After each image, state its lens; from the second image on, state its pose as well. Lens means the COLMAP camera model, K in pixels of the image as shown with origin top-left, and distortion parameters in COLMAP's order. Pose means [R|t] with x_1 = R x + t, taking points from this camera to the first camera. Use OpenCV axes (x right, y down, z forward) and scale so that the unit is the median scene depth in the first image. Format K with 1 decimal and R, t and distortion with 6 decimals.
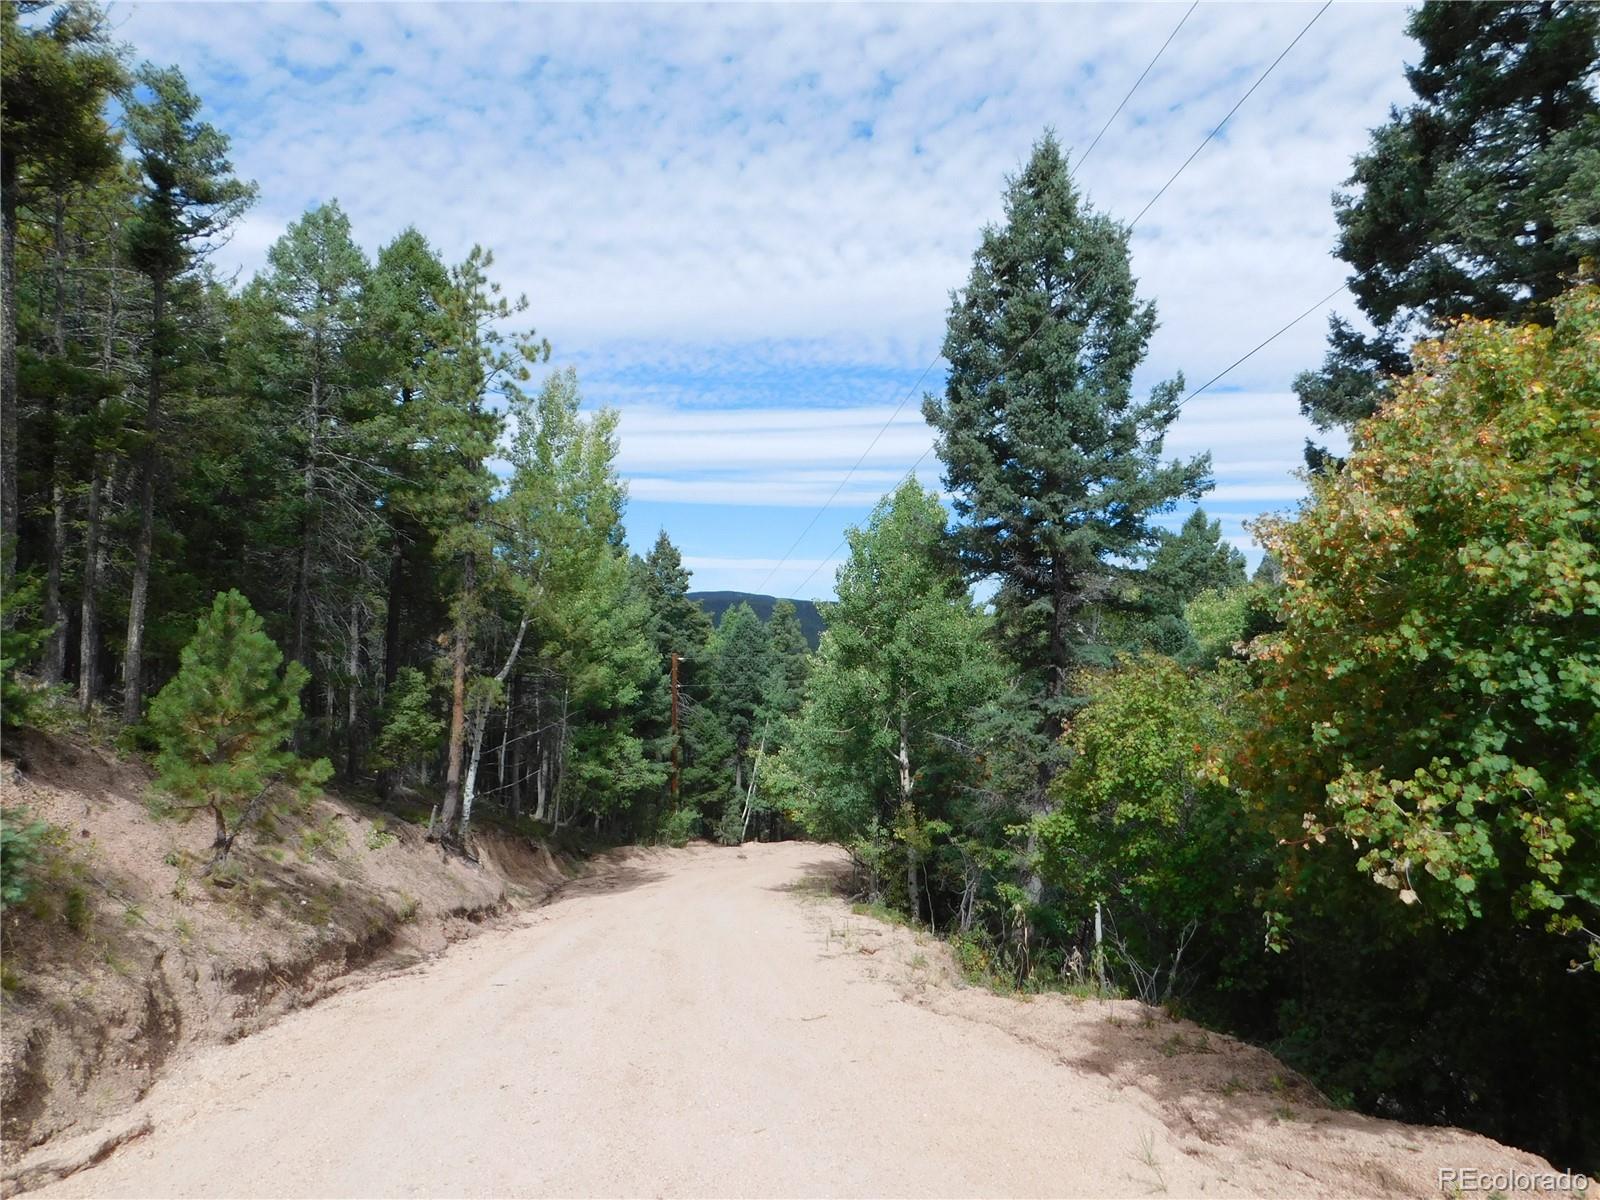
lens RADIAL K [[1124.1, 0, 800.0], [0, 1124.1, 600.0], [0, 0, 1]] dist [0.003105, 0.000622]
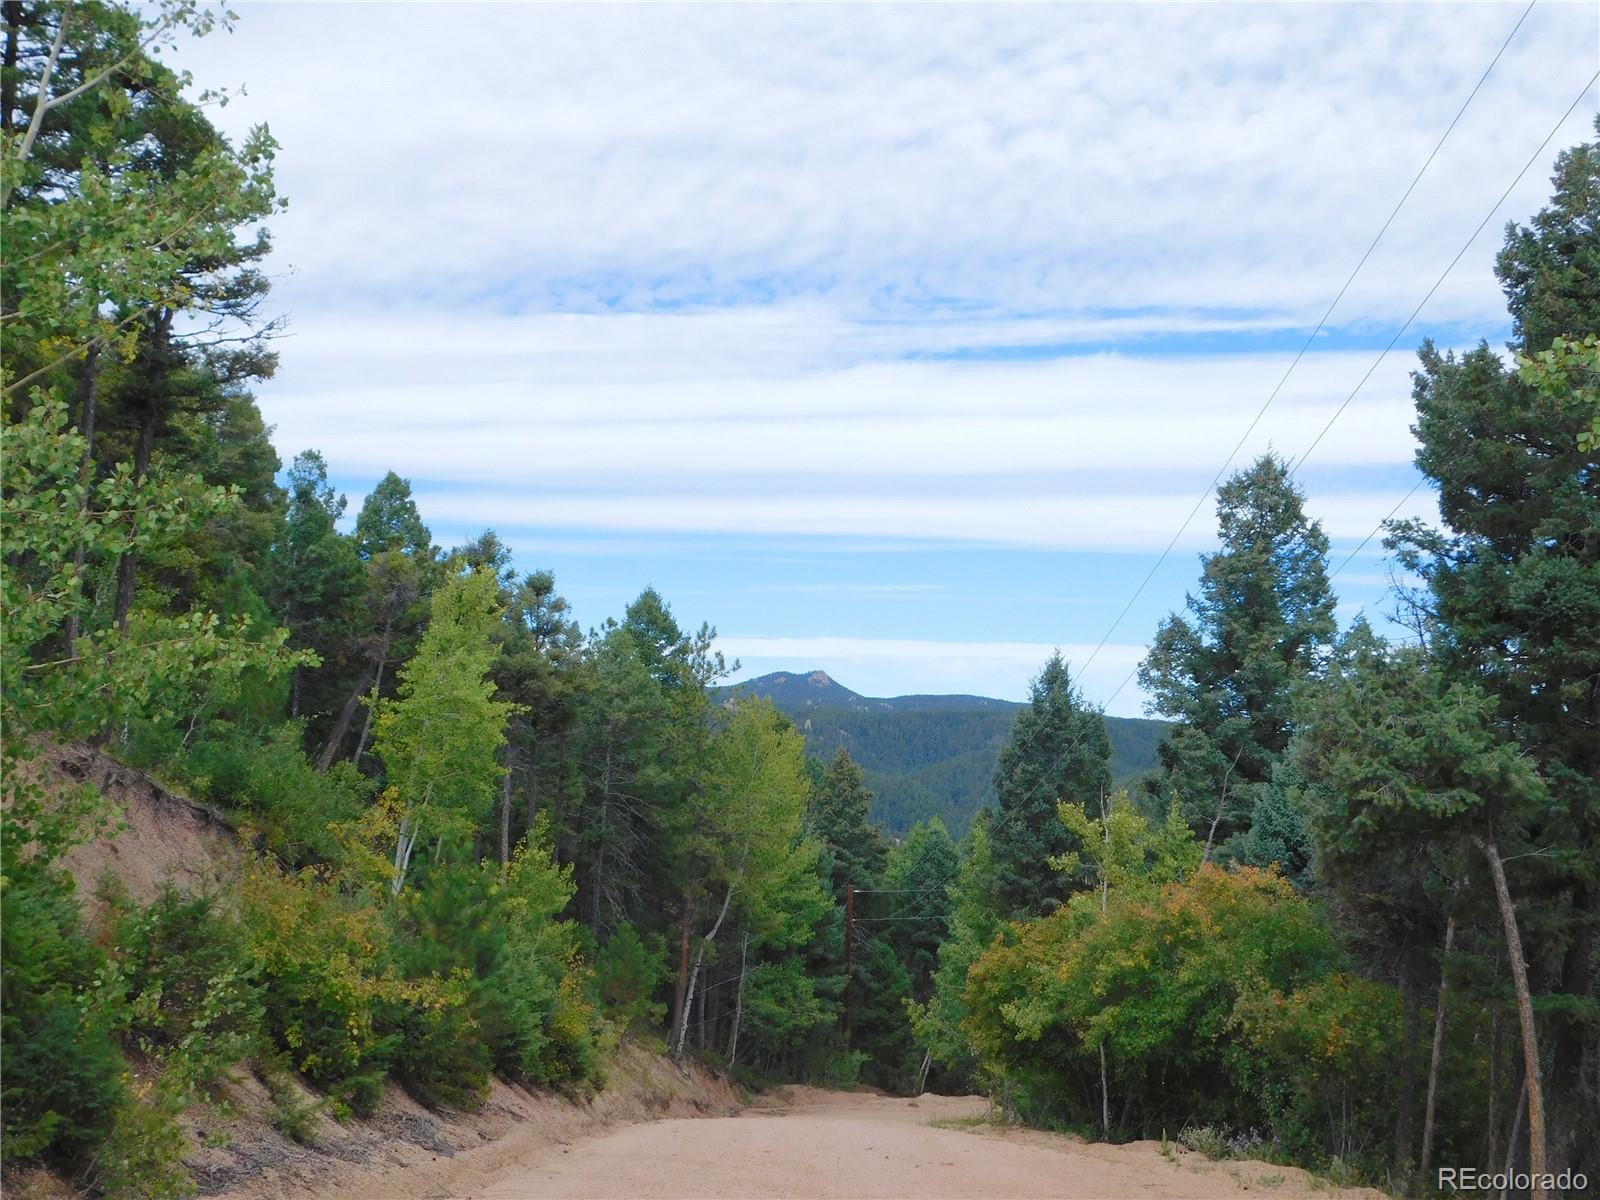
lens RADIAL K [[1854.9, 0, 800.0], [0, 1854.9, 600.0], [0, 0, 1]] dist [0.005529, 0.001703]
pose [[0.988336, 0.017909, -0.151230, 0.092741], [-0.027562, 0.997697, -0.061973, -0.110396], [0.149772, 0.065418, 0.986554, -0.665379]]
